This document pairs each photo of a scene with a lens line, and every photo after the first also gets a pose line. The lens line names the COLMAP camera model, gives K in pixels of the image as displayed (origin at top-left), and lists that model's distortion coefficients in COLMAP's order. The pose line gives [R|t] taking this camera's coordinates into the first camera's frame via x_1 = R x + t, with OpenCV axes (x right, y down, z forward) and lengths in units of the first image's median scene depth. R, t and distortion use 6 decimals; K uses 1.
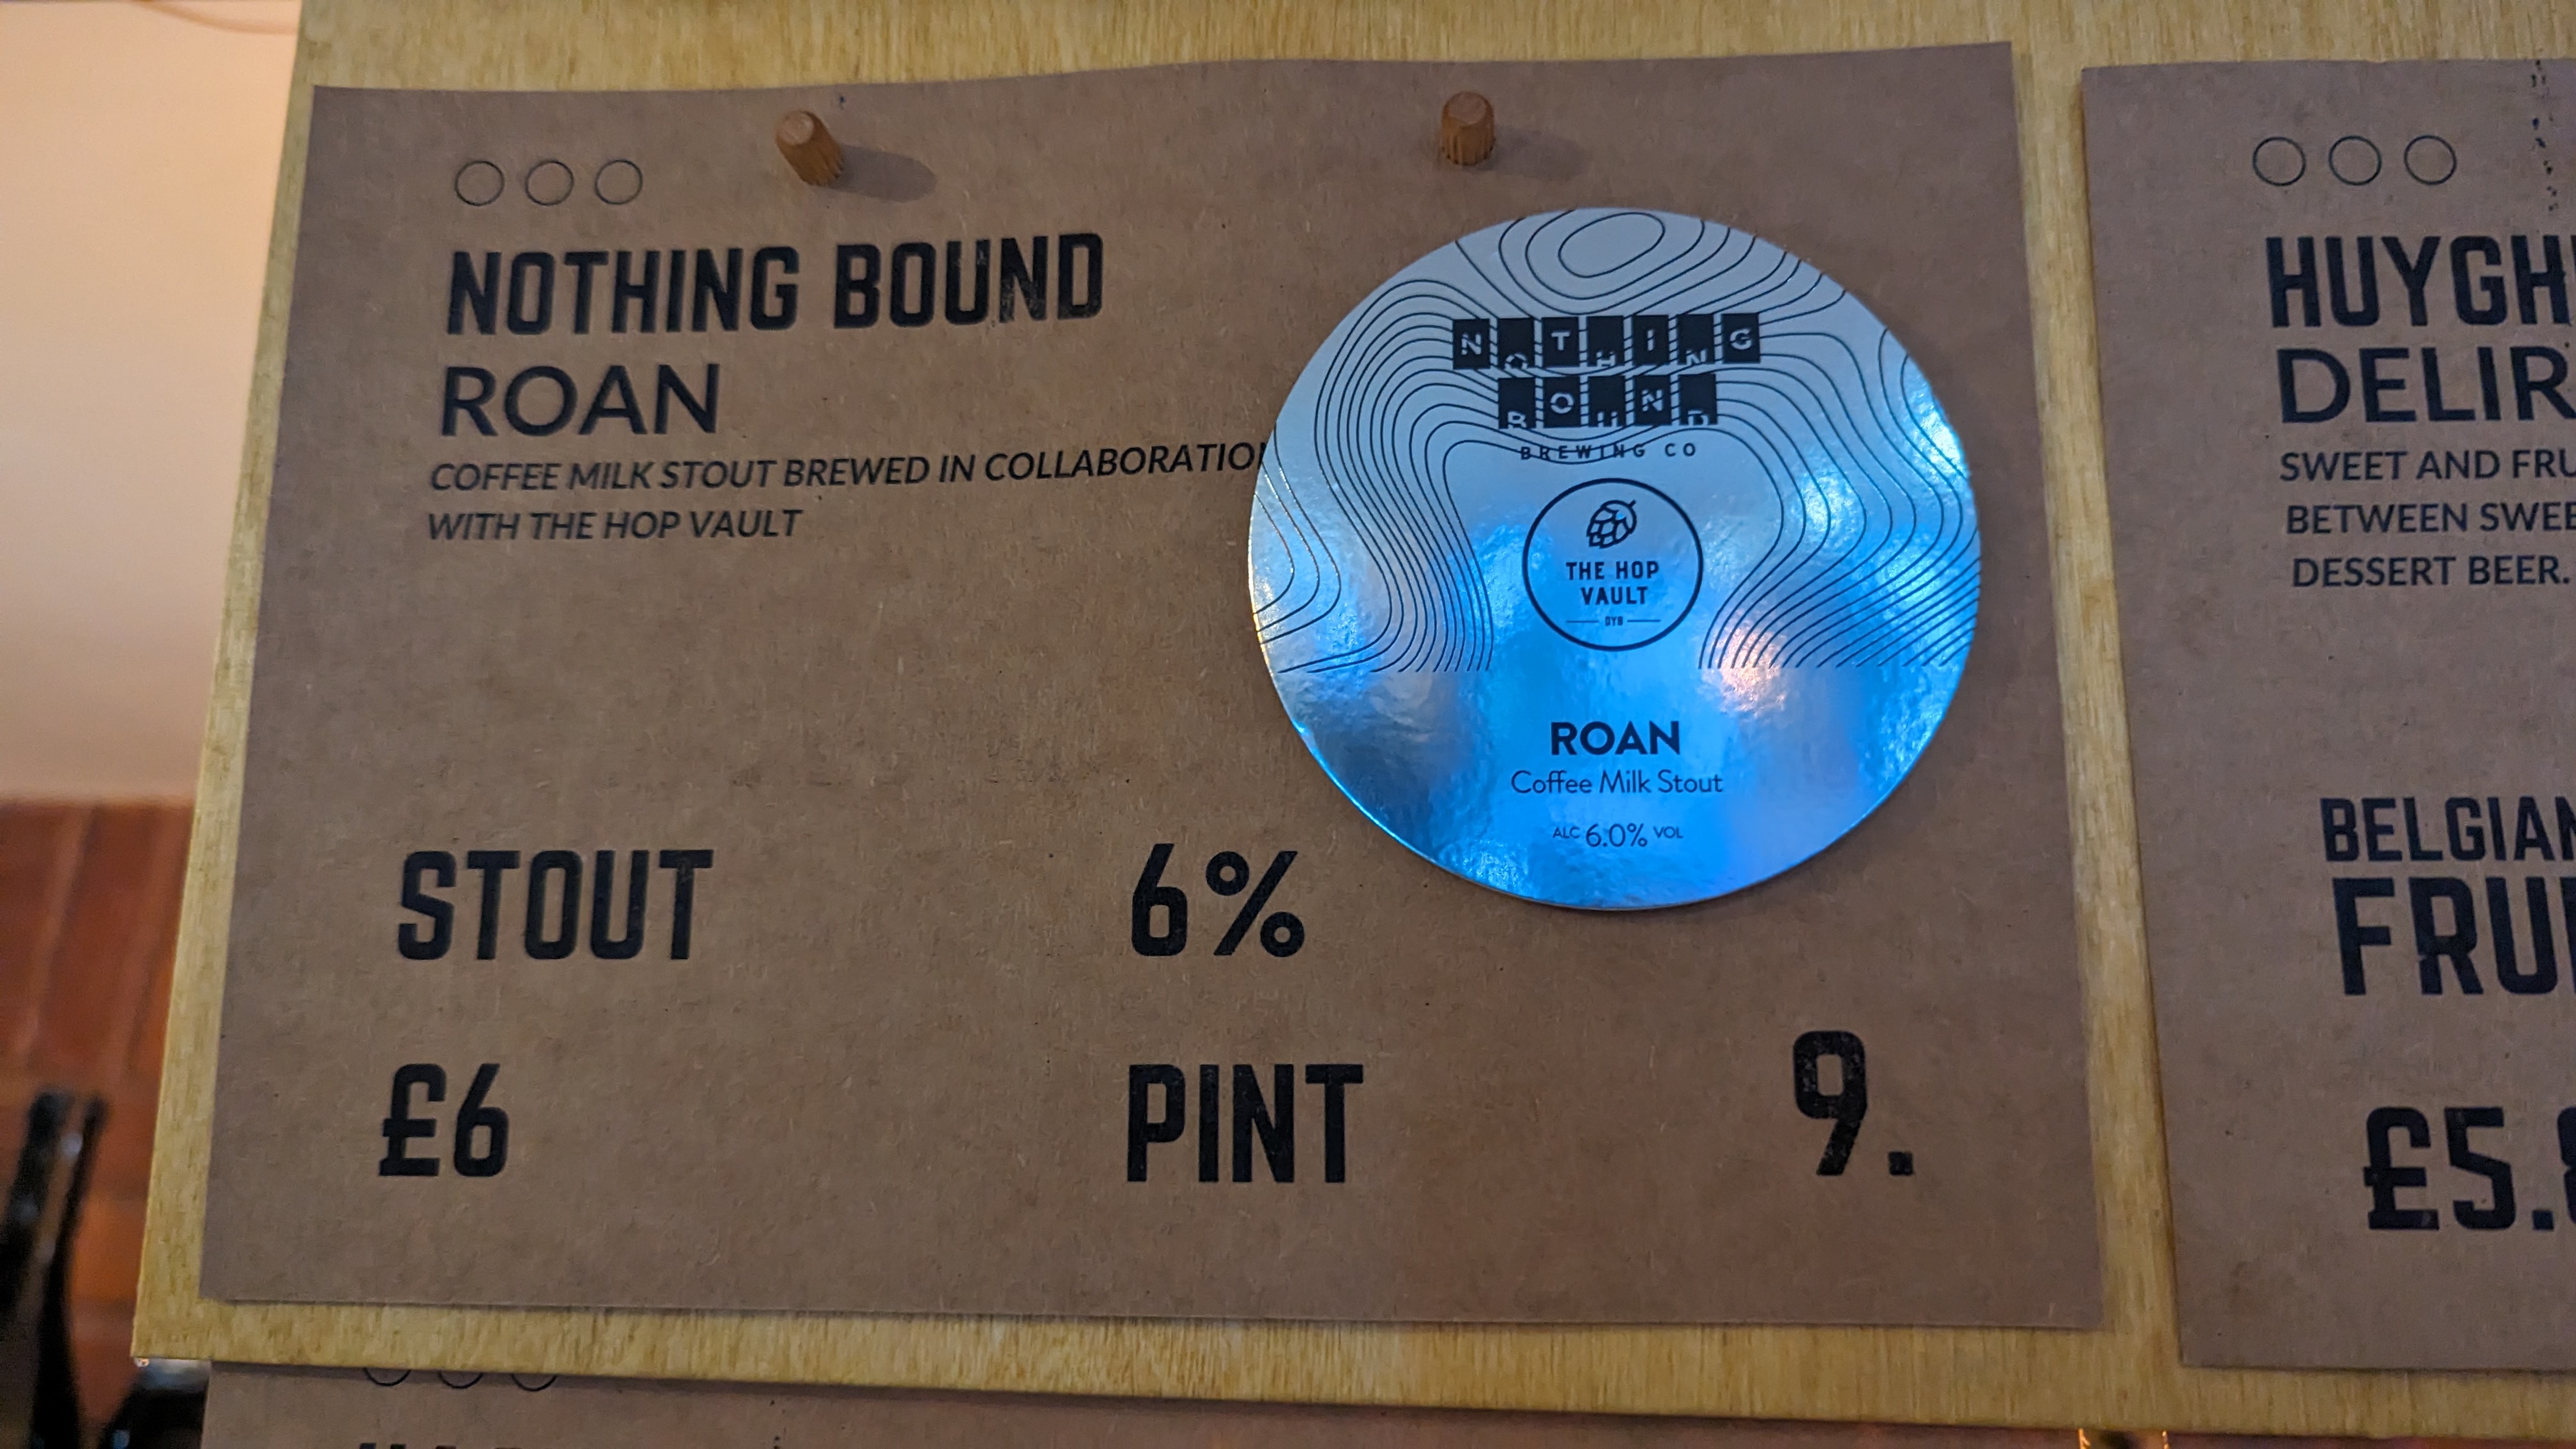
lens RADIAL K [[1825.0, 0, 1276.0], [0, 1825.0, 726.8], [0, 0, 1]] dist [0.007474, 0.004402]
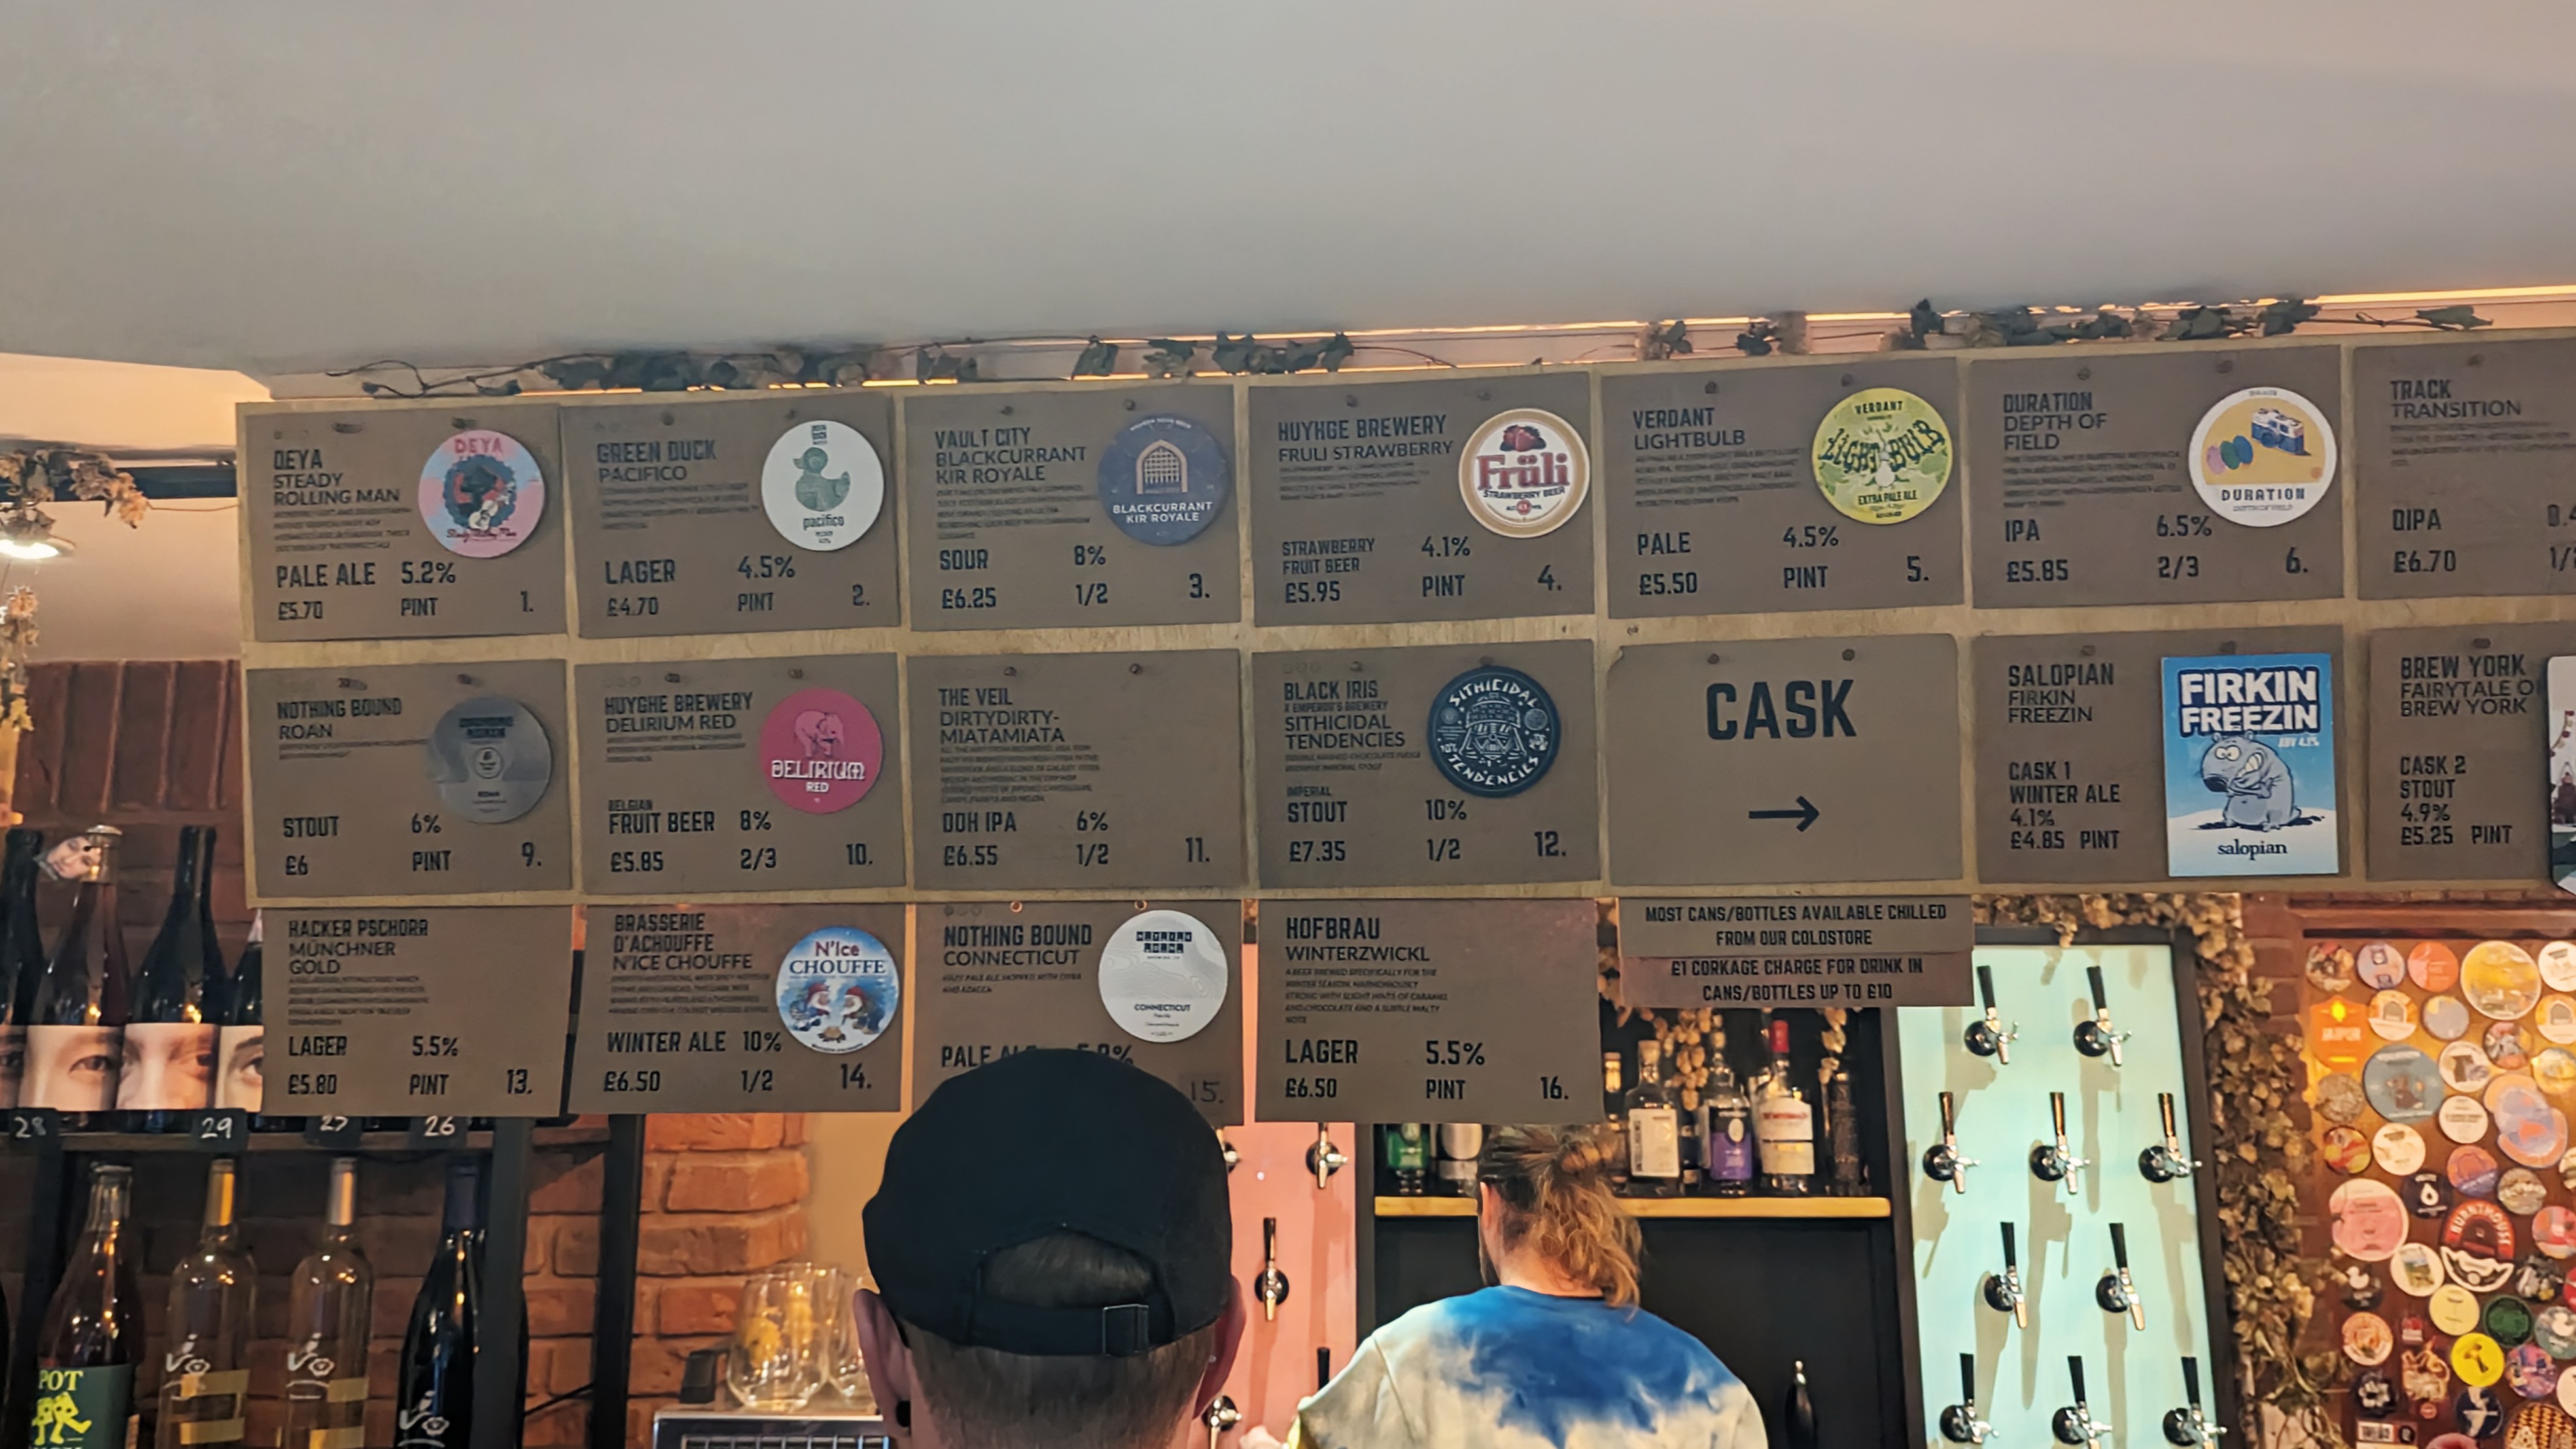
lens RADIAL K [[1825.0, 0, 1295.6], [0, 1825.0, 716.6], [0, 0, 1]] dist [0.007474, 0.004402]
pose [[0.999295, -0.036588, -0.008407, 2.711446], [0.037525, 0.980047, 0.195190, -1.230278], [0.001098, -0.195368, 0.980729, -4.486654]]
